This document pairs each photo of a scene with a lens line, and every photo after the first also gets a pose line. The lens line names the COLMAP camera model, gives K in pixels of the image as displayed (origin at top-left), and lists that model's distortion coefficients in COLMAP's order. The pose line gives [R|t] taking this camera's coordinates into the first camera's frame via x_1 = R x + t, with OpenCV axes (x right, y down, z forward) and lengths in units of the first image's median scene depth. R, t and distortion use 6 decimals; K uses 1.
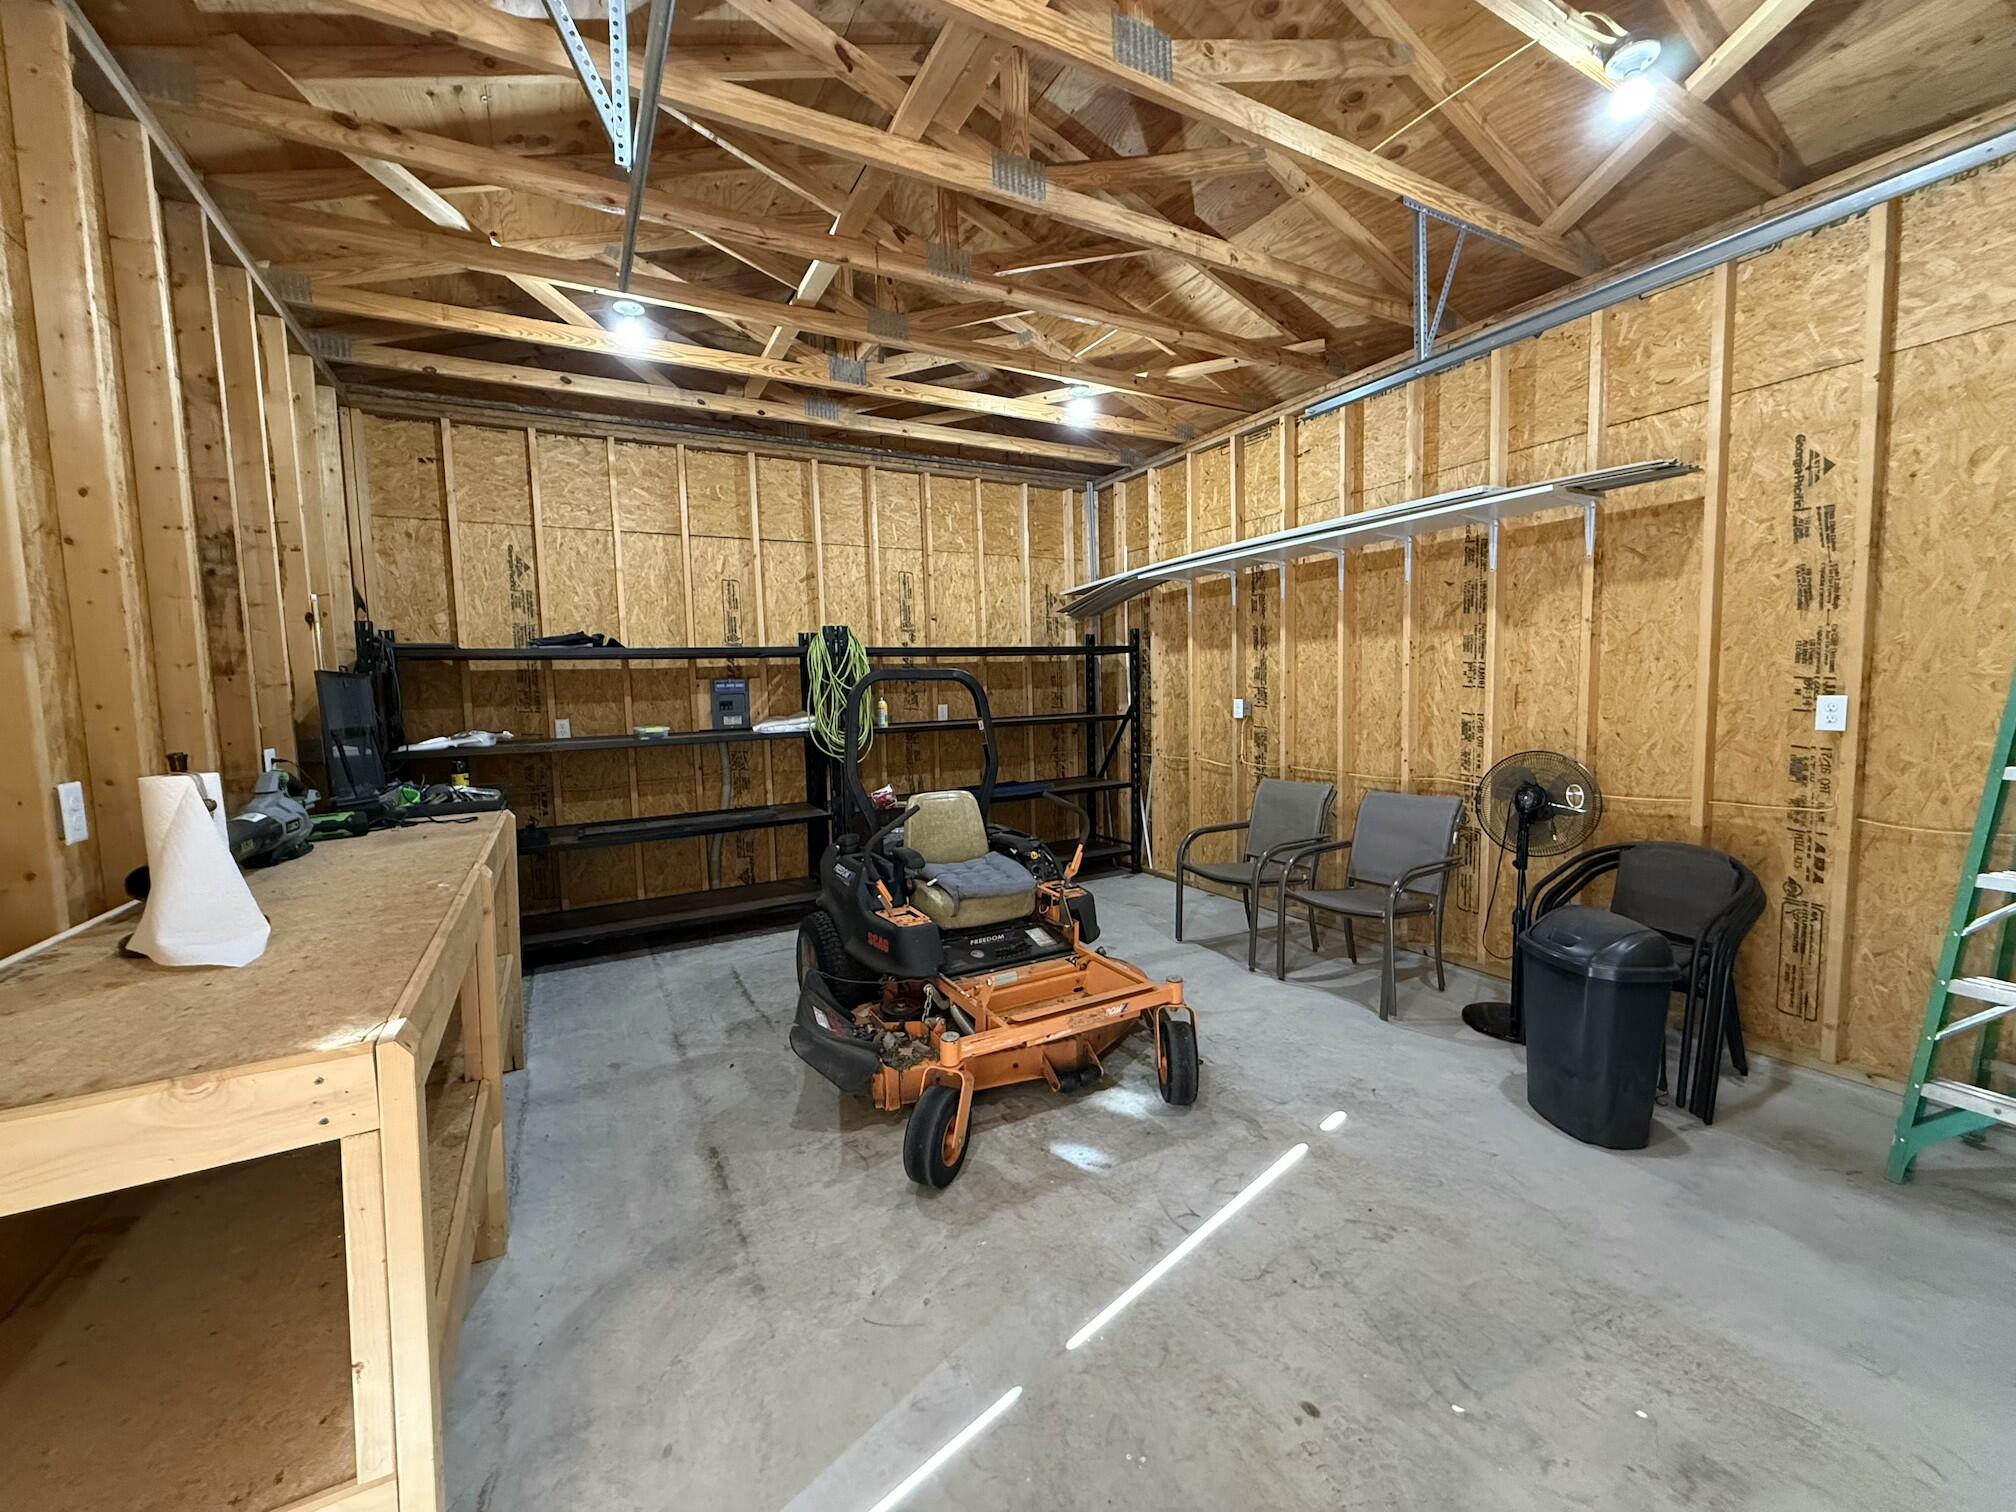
lens RADIAL K [[811.5, 0, 1006.6], [0, 811.5, 753.4], [0, 0, 1]] dist [-0.001003, 0.000243]
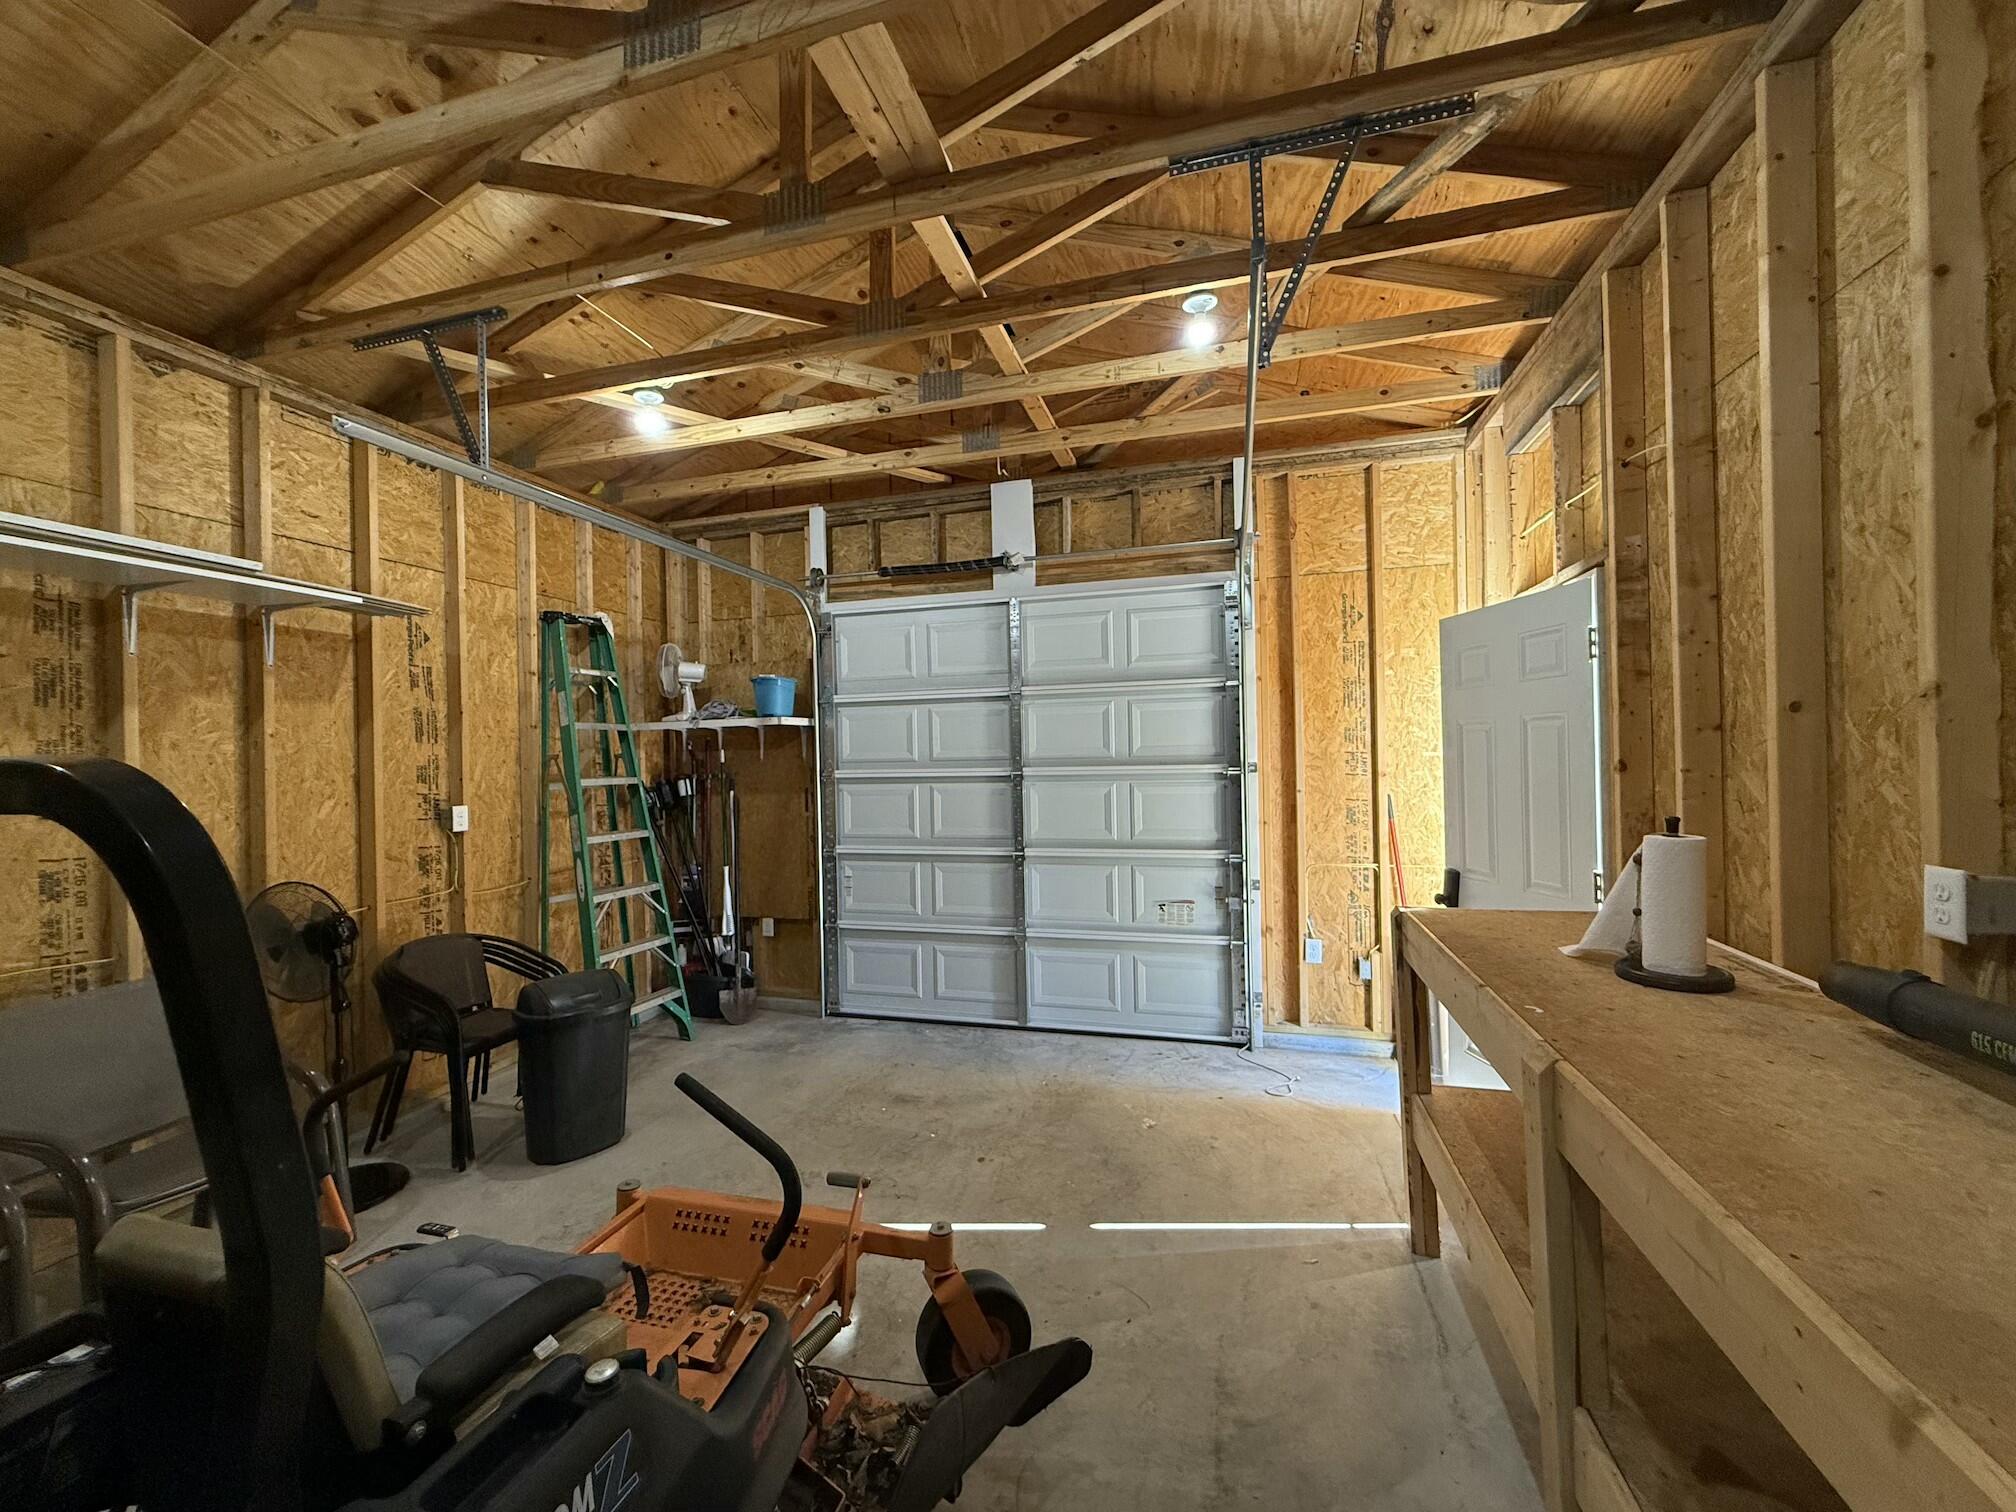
lens RADIAL K [[811.5, 0, 1002.7], [0, 811.5, 755.8], [0, 0, 1]] dist [-0.001003, 0.000243]
pose [[-0.712065, 0.042999, 0.700795, -0.595724], [0.096617, 0.994628, 0.037143, -0.114350], [-0.695434, 0.094157, -0.712395, 1.284834]]
